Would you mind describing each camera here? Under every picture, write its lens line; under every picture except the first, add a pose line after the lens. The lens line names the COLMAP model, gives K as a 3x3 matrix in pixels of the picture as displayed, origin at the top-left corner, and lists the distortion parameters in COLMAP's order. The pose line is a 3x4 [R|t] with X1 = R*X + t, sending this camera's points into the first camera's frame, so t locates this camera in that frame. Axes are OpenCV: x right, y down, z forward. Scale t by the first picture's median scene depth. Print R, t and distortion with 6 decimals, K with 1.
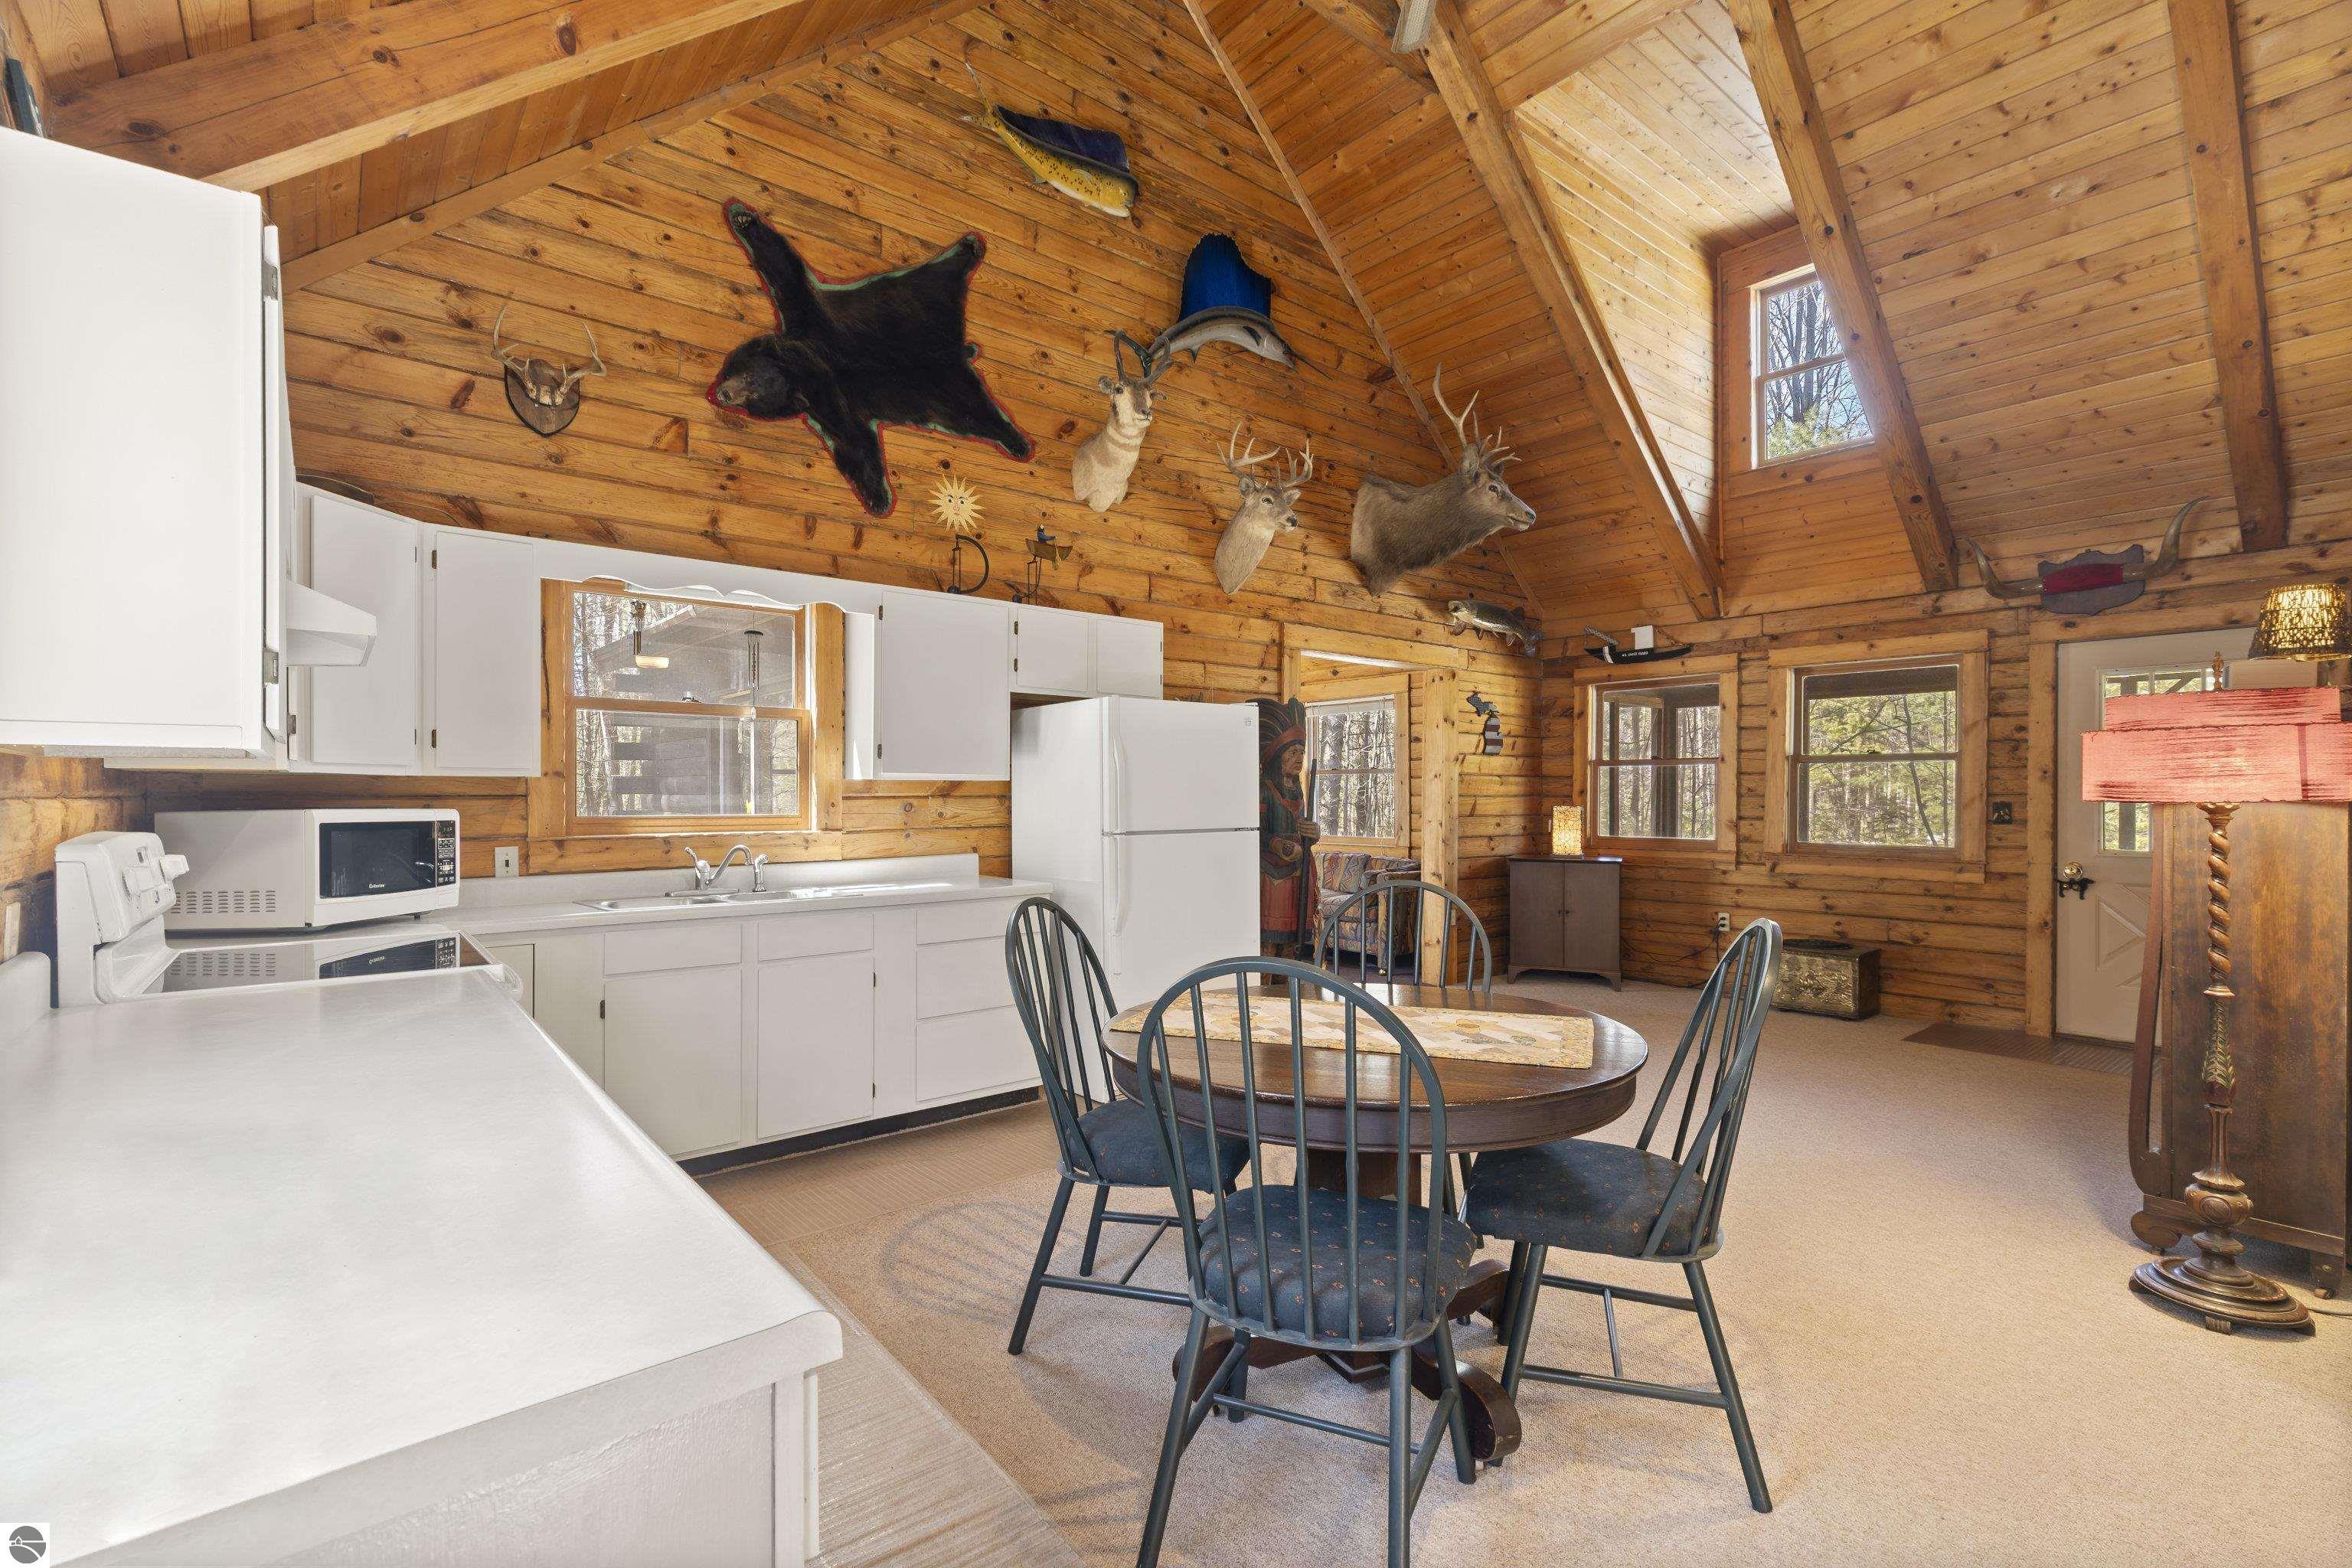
lens RADIAL K [[1060.8, 0, 1175.1], [0, 1060.8, 789.2], [0, 0, 1]] dist [0.005562, -0.001200]
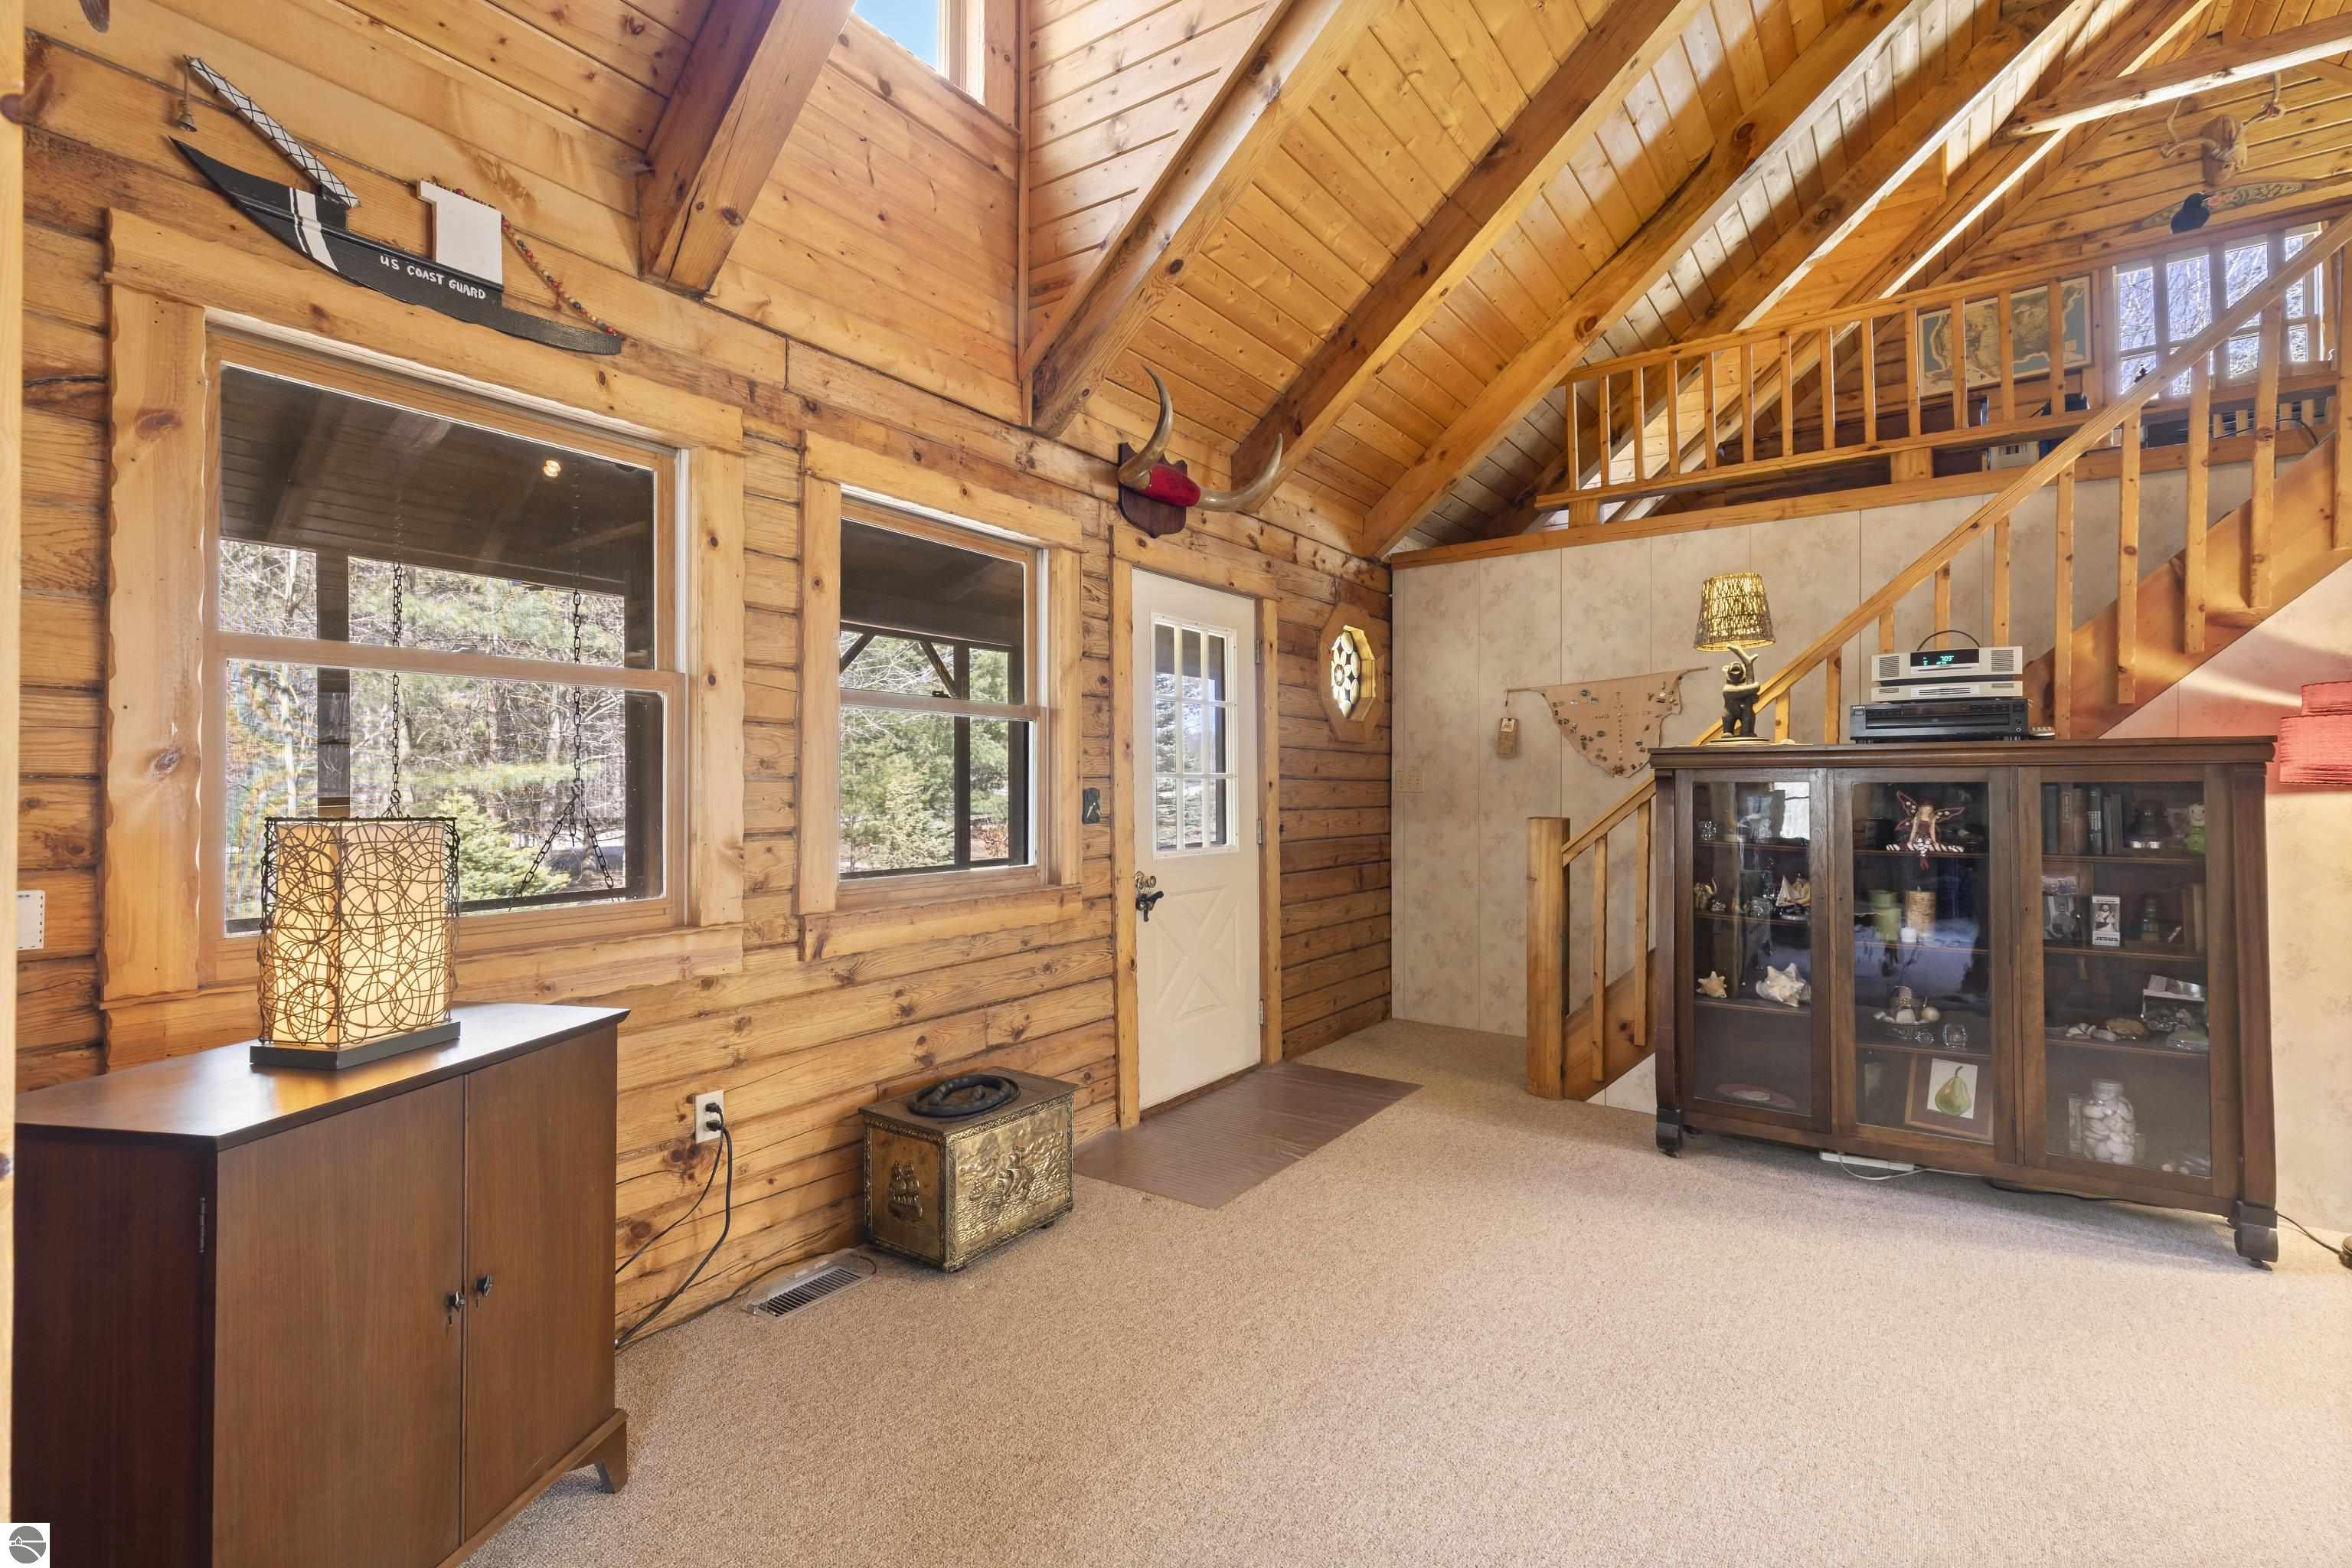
lens RADIAL K [[1060.8, 0, 1184.6], [0, 1060.8, 787.7], [0, 0, 1]] dist [0.005562, -0.001200]
pose [[-0.263968, -0.001863, 0.964530, 0.118529], [-0.003545, 0.999993, 0.000962, 0.009079], [-0.964525, -0.003166, -0.263972, 0.991719]]
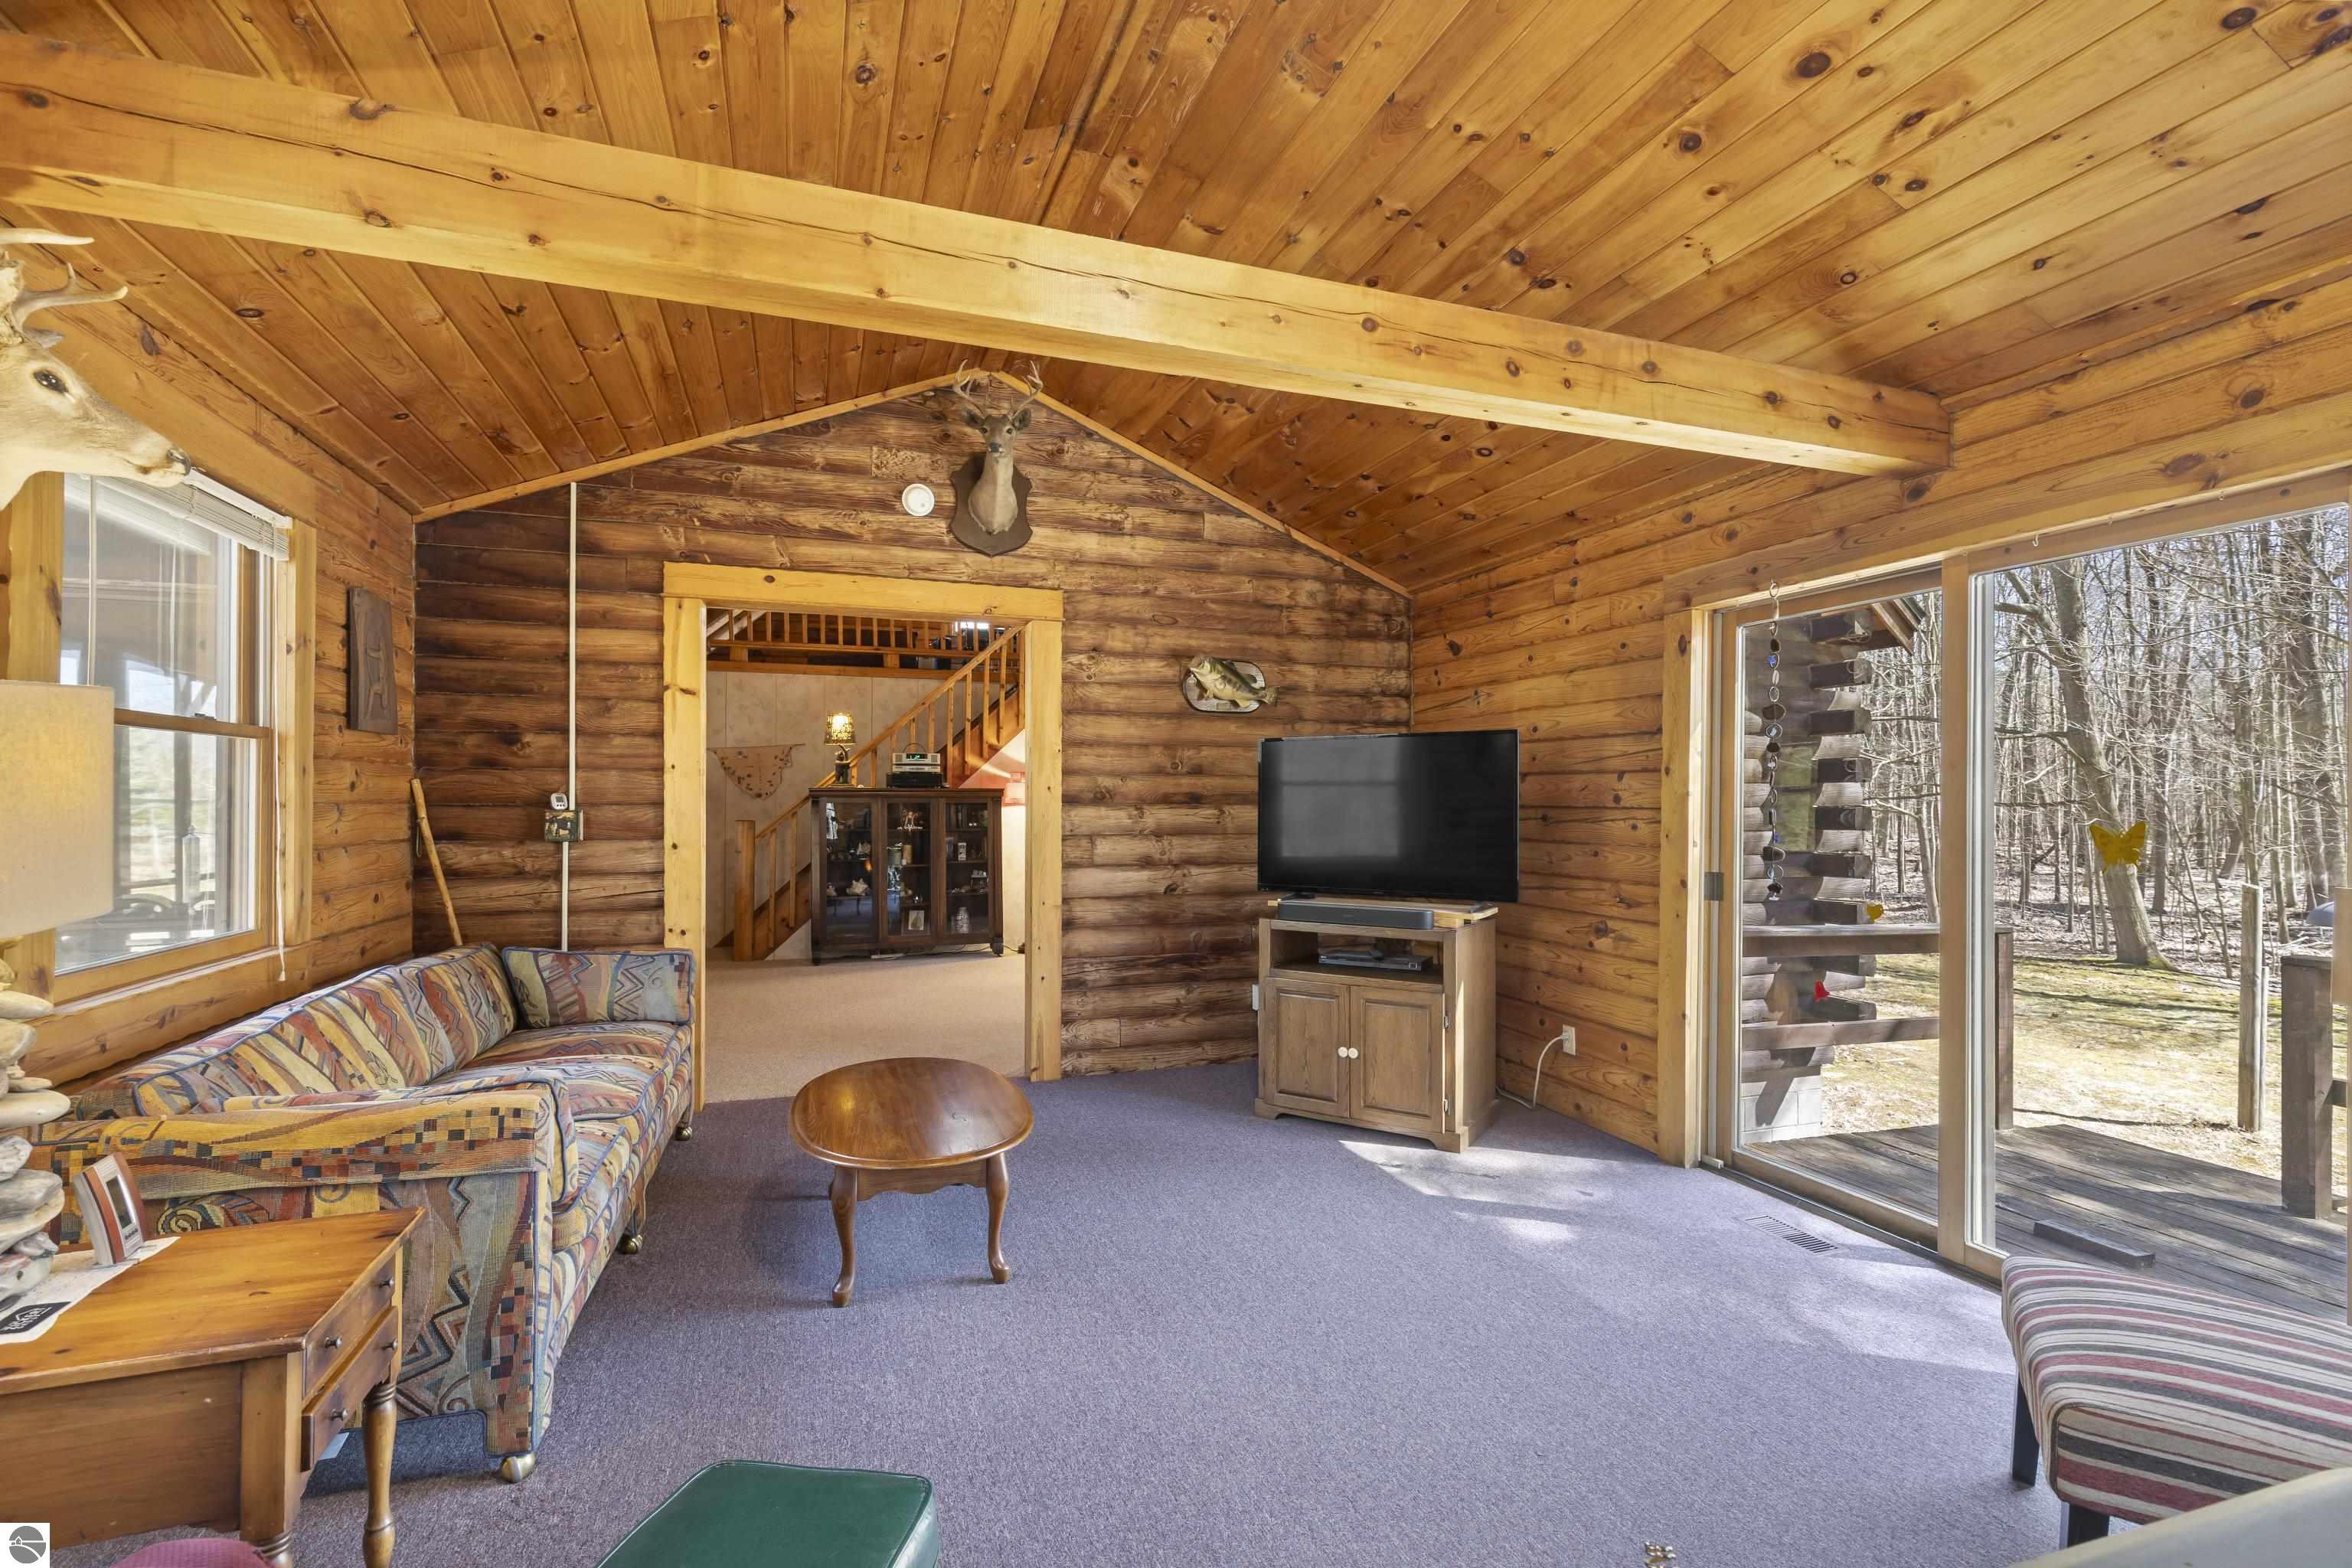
lens RADIAL K [[1060.8, 0, 1183.5], [0, 1060.8, 771.1], [0, 0, 1]] dist [0.005562, -0.001200]
pose [[-0.938701, 0.008331, 0.344632, -0.272250], [-0.002046, 0.999556, -0.029737, 0.004546], [-0.344727, -0.028619, -0.938267, 1.658557]]
